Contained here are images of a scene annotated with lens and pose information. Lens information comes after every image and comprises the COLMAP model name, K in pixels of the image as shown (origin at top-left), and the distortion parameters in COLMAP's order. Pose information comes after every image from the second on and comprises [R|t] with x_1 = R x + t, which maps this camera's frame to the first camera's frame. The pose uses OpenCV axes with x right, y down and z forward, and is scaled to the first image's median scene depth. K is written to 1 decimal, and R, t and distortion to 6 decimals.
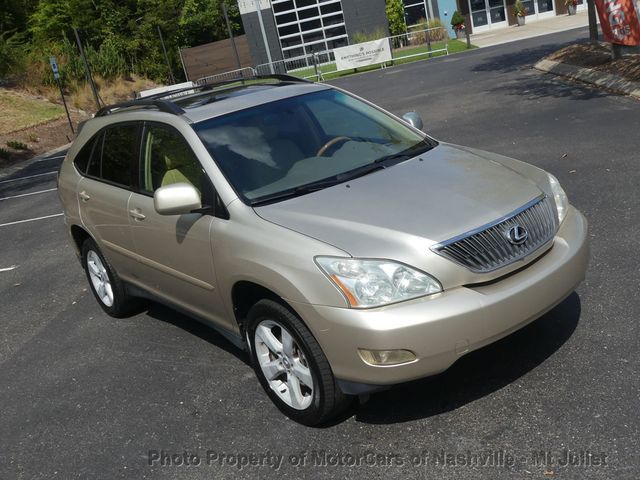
lens RADIAL K [[654.9, 0, 320.0], [0, 654.9, 240.0], [0, 0, 1]] dist [0.005113, -0.006931]
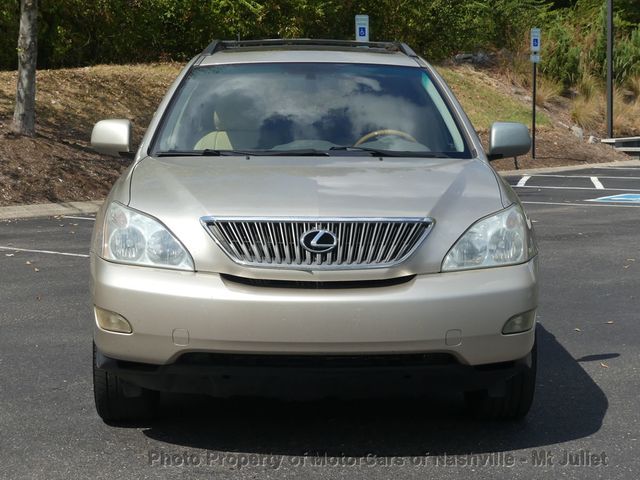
lens RADIAL K [[1315.2, 0, 320.0], [0, 1315.2, 240.0], [0, 0, 1]] dist [0.022783, -0.057858]
pose [[0.784454, 0.243816, -0.570250, 0.670980], [-0.319344, 0.947014, -0.034395, 0.024696], [0.531649, 0.209087, 0.820751, -0.155231]]
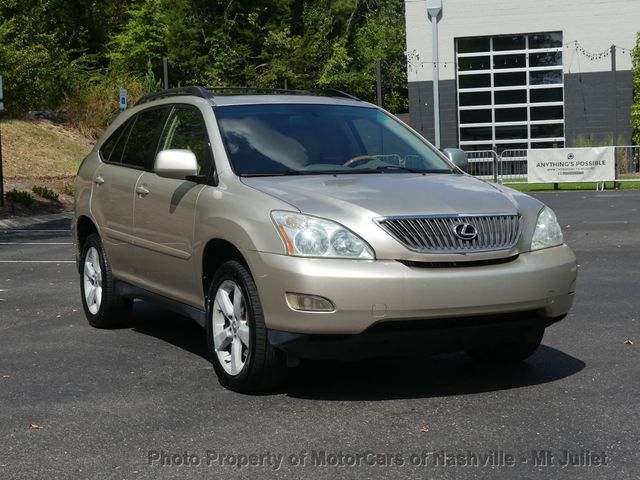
lens RADIAL K [[1113.3, 0, 320.0], [0, 1113.3, 240.0], [0, 0, 1]] dist [-0.011477, 0.046448]
pose [[0.963995, 0.187280, -0.188785, 0.234713], [-0.221636, 0.958138, -0.181244, 0.213124], [0.146938, 0.216560, 0.965148, -0.418596]]
